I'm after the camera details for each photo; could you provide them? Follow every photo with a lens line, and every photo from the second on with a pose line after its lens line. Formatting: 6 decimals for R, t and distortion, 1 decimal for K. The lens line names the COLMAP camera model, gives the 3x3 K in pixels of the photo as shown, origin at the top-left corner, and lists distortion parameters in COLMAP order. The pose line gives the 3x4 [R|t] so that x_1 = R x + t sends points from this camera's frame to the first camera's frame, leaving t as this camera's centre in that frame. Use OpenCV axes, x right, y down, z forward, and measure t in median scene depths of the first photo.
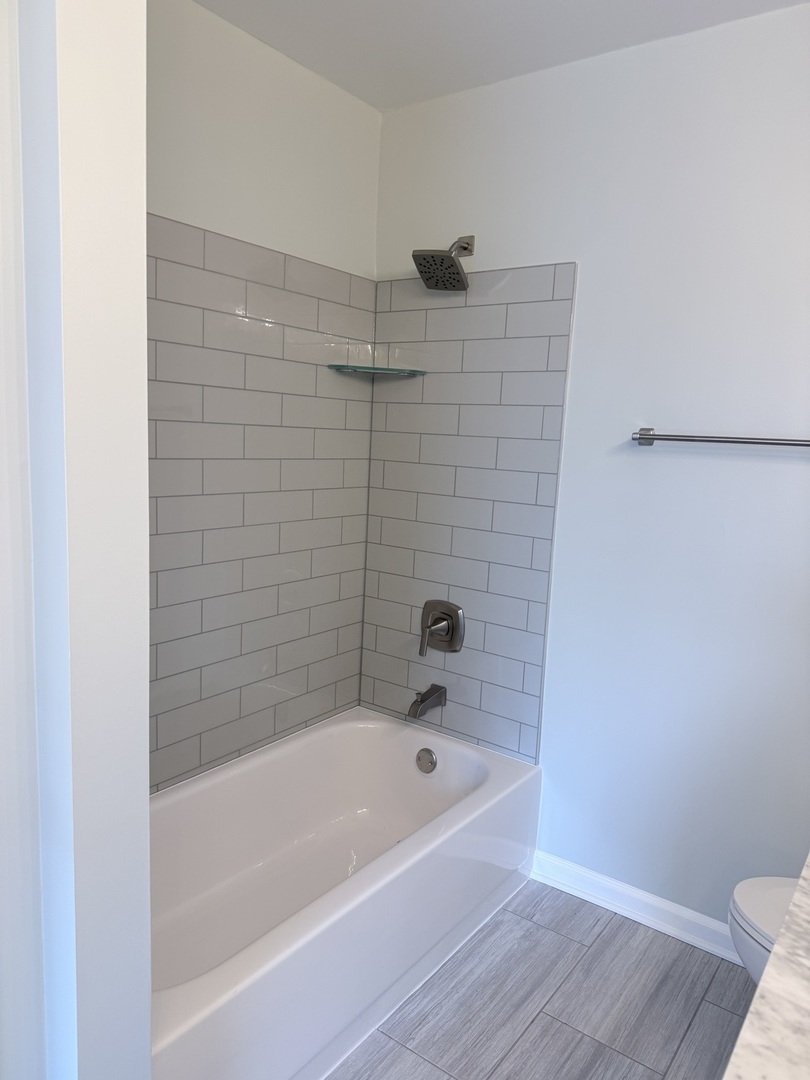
lens RADIAL K [[754.8, 0, 402.7], [0, 754.8, 542.1], [0, 0, 1]] dist [-0.004635, -0.001237]
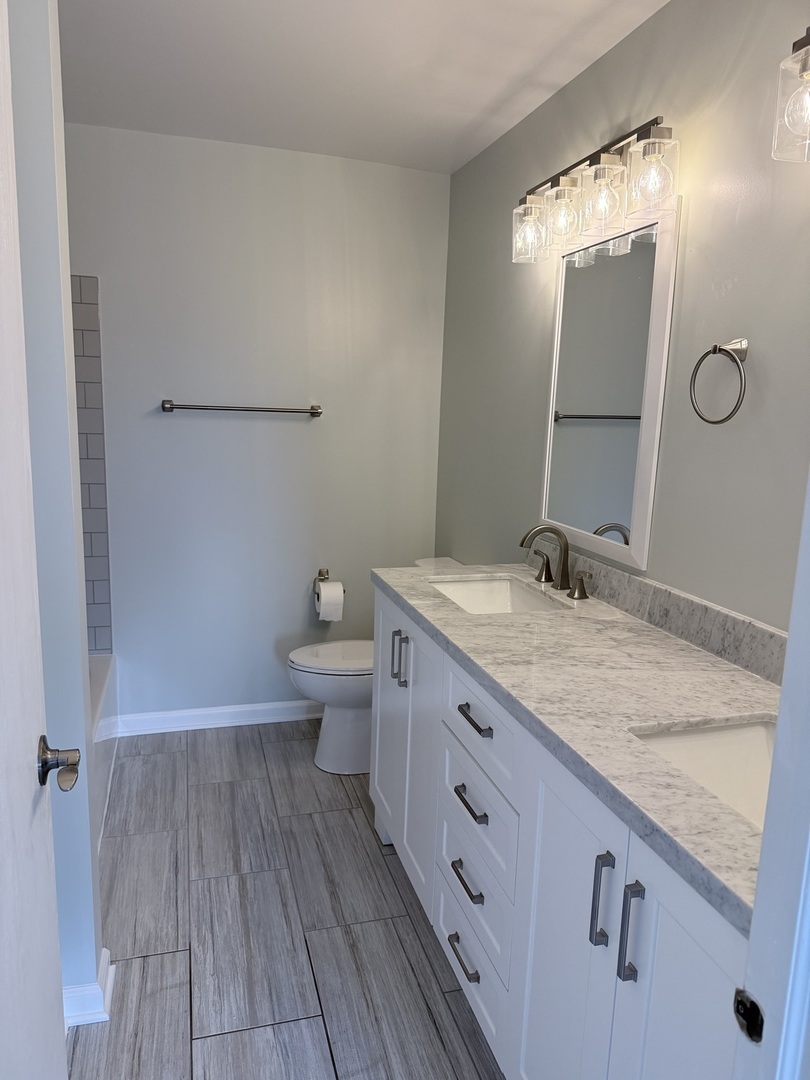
lens RADIAL K [[754.8, 0, 405.5], [0, 754.8, 540.3], [0, 0, 1]] dist [-0.004635, -0.001237]
pose [[0.592026, -0.152563, 0.791347, -0.662709], [0.107101, 0.988103, 0.110371, 0.007219], [-0.798771, 0.019411, 0.601323, -0.273599]]
